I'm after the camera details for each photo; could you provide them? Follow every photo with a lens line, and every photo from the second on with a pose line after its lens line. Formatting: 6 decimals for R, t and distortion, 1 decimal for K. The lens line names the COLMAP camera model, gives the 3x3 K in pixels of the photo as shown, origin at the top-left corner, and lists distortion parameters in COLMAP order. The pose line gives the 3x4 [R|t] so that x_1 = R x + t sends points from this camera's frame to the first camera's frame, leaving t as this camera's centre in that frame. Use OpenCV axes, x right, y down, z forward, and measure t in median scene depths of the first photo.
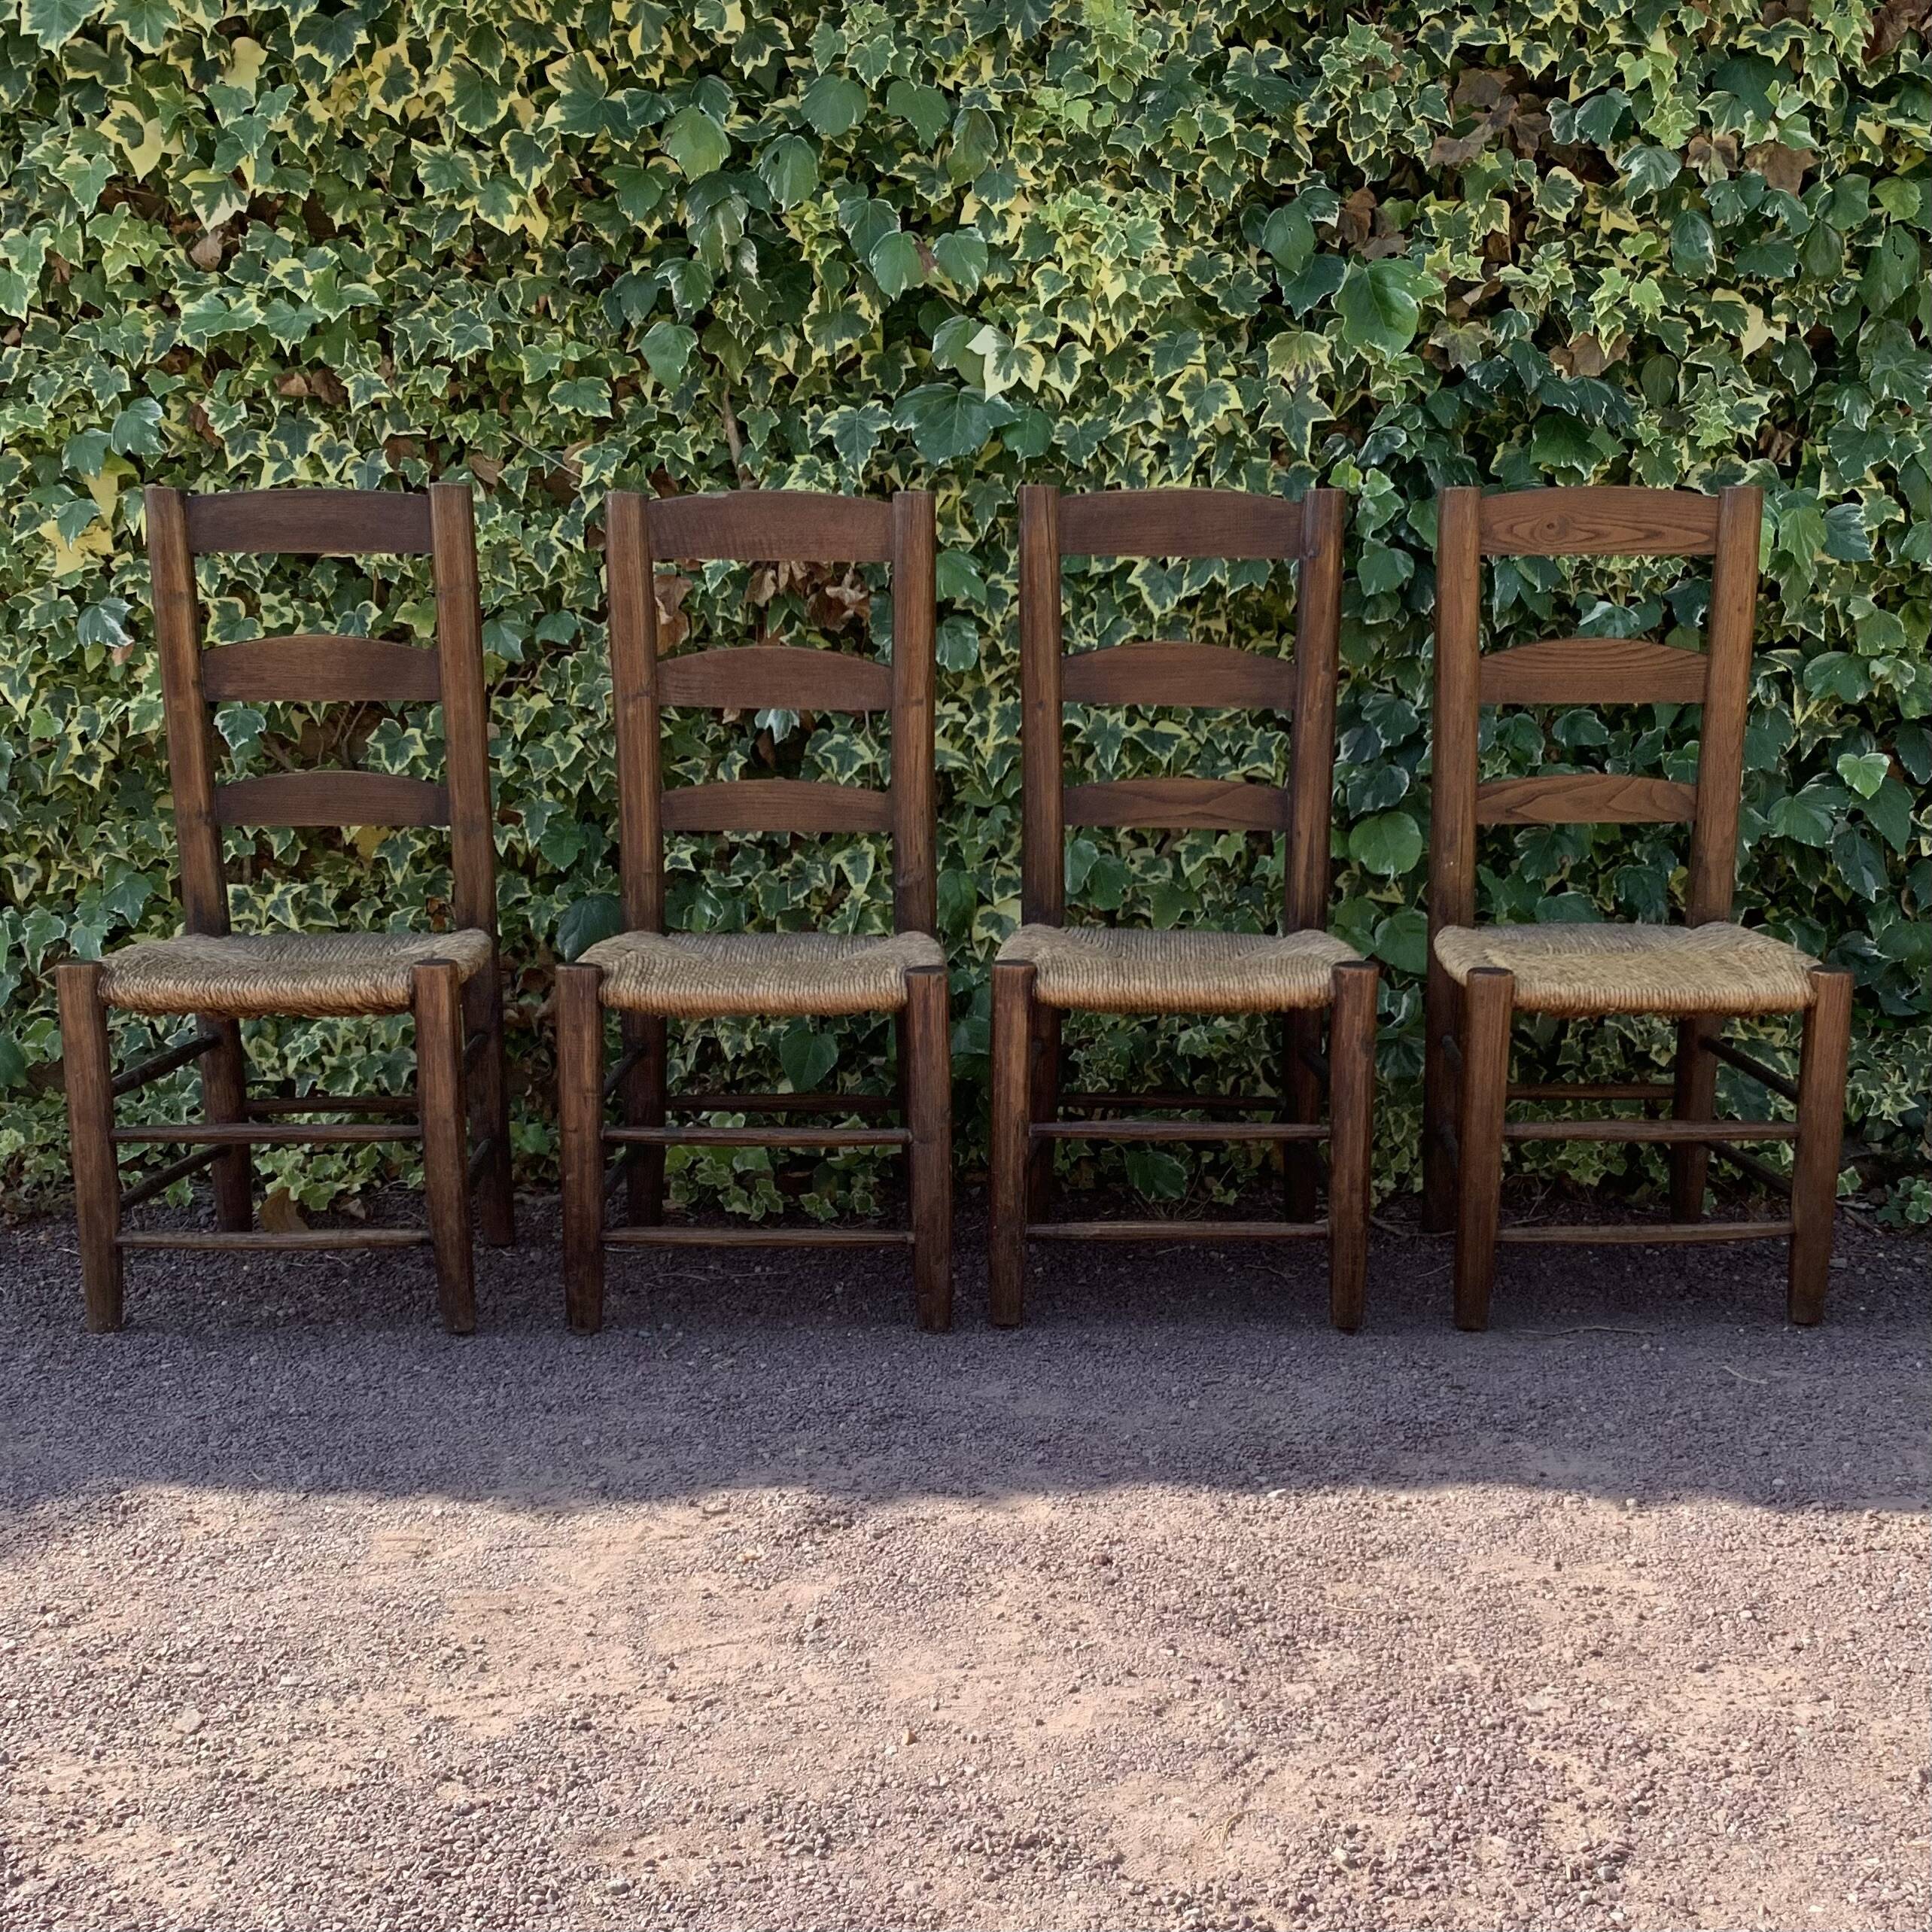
lens RADIAL K [[2276.7, 0, 1100.9], [0, 2276.7, 1177.6], [0, 0, 1]] dist [0.010248, 0.000000]
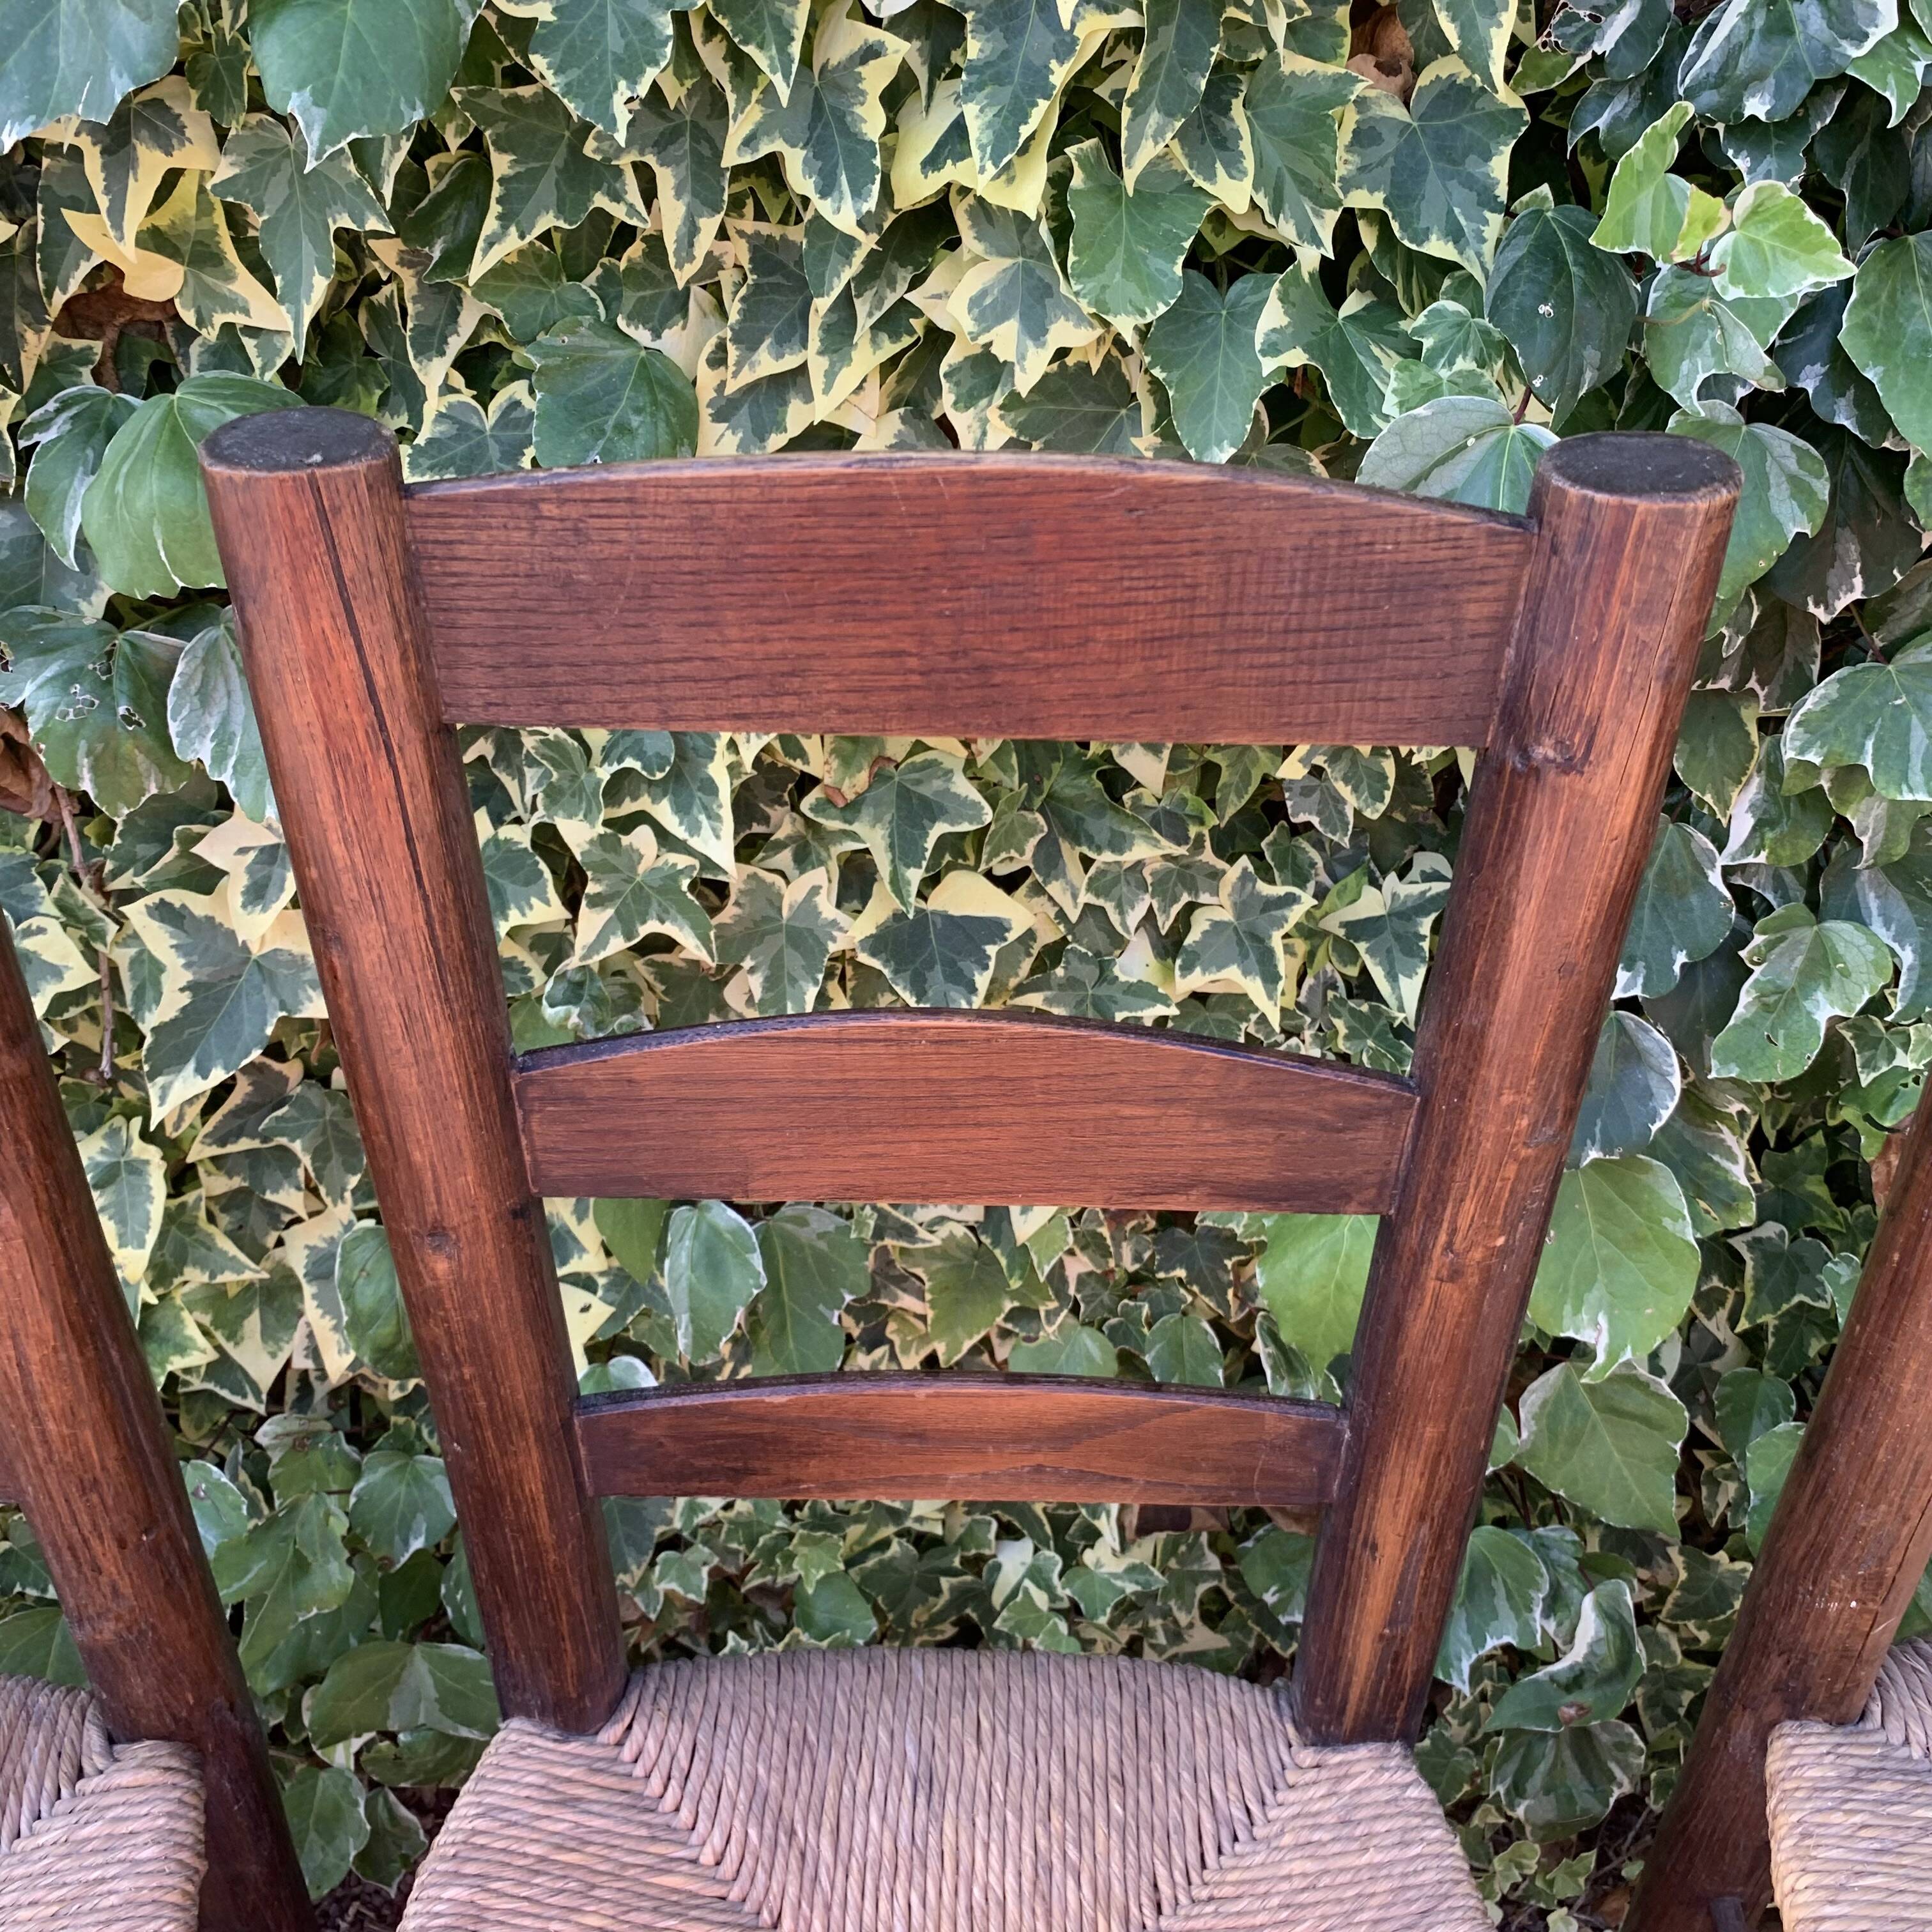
lens RADIAL K [[1979.5, 0, 1000.6], [0, 1979.5, 983.9], [0, 0, 1]] dist [0.004550, 0.000000]
pose [[0.999896, 0.014366, 0.001324, 0.034986], [-0.013772, 0.923156, 0.384180, -0.304139], [0.004297, -0.384158, 0.923257, 0.745709]]
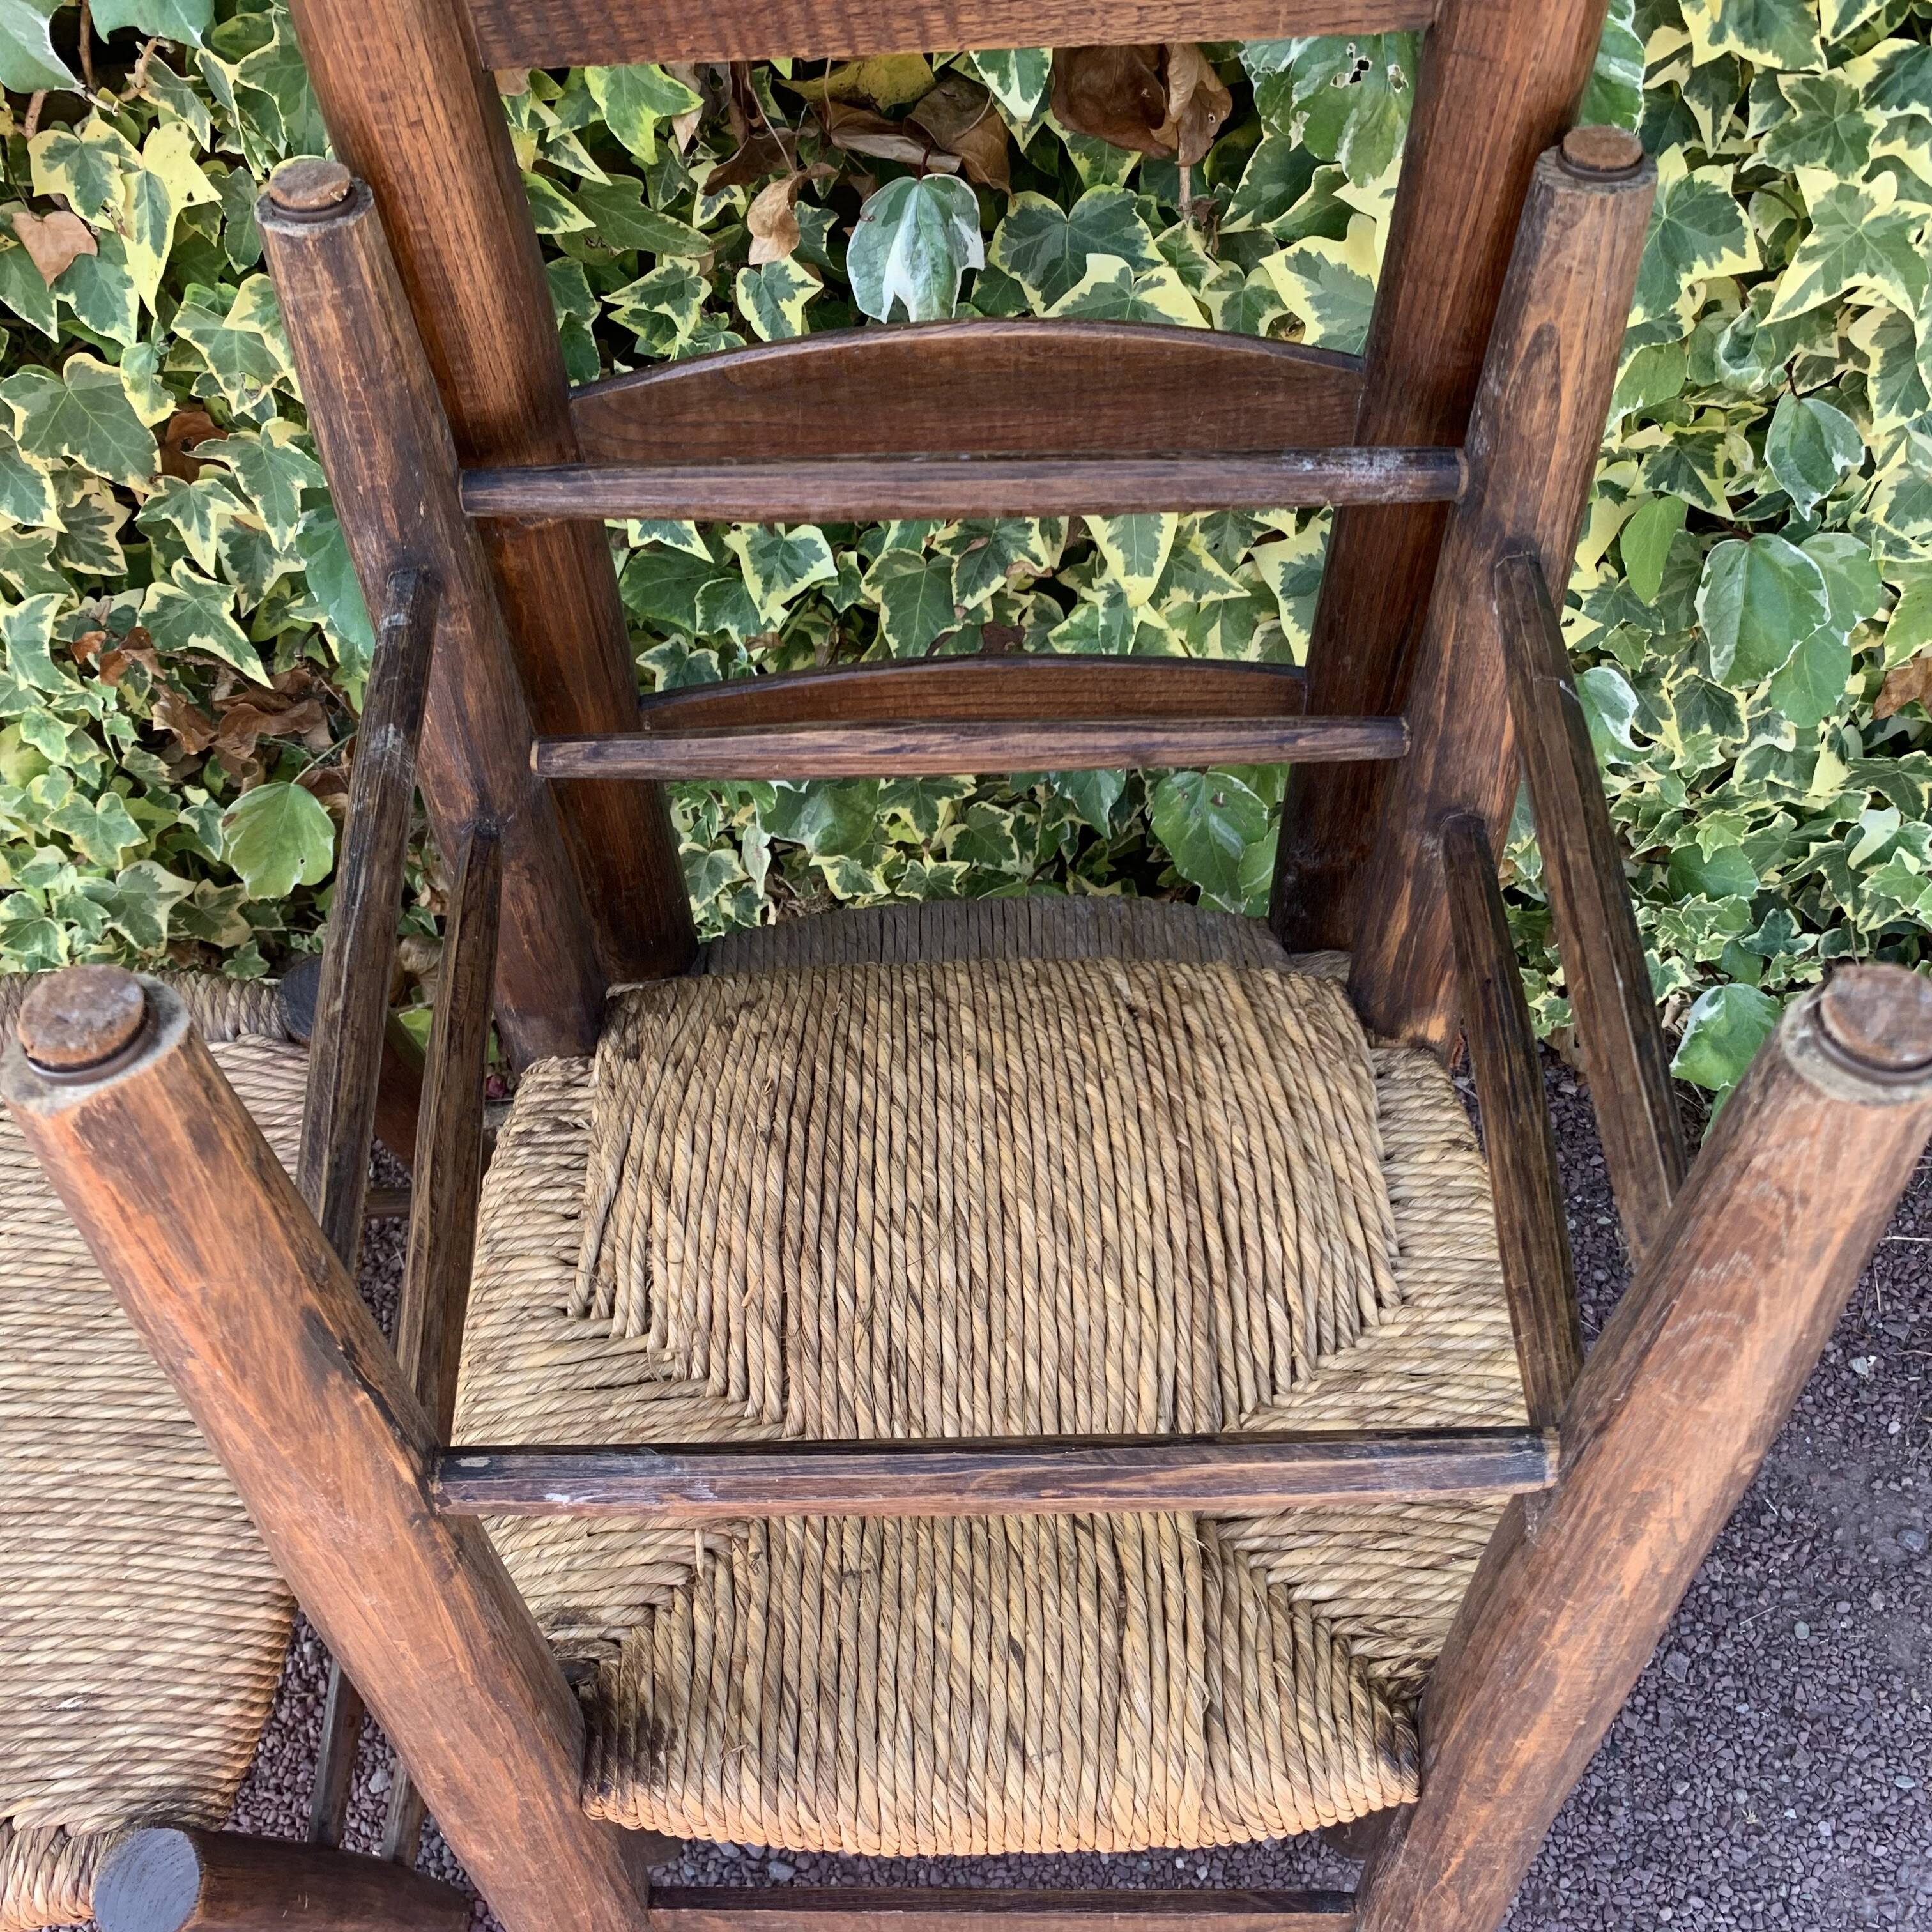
lens RADIAL K [[1979.5, 0, 955.8], [0, 1979.5, 997.8], [0, 0, 1]] dist [0.004550, 0.000000]
pose [[0.998351, 0.012598, -0.056007, -0.121783], [0.034261, 0.652061, 0.757392, -0.348303], [0.046061, -0.758062, 0.650554, 0.752581]]
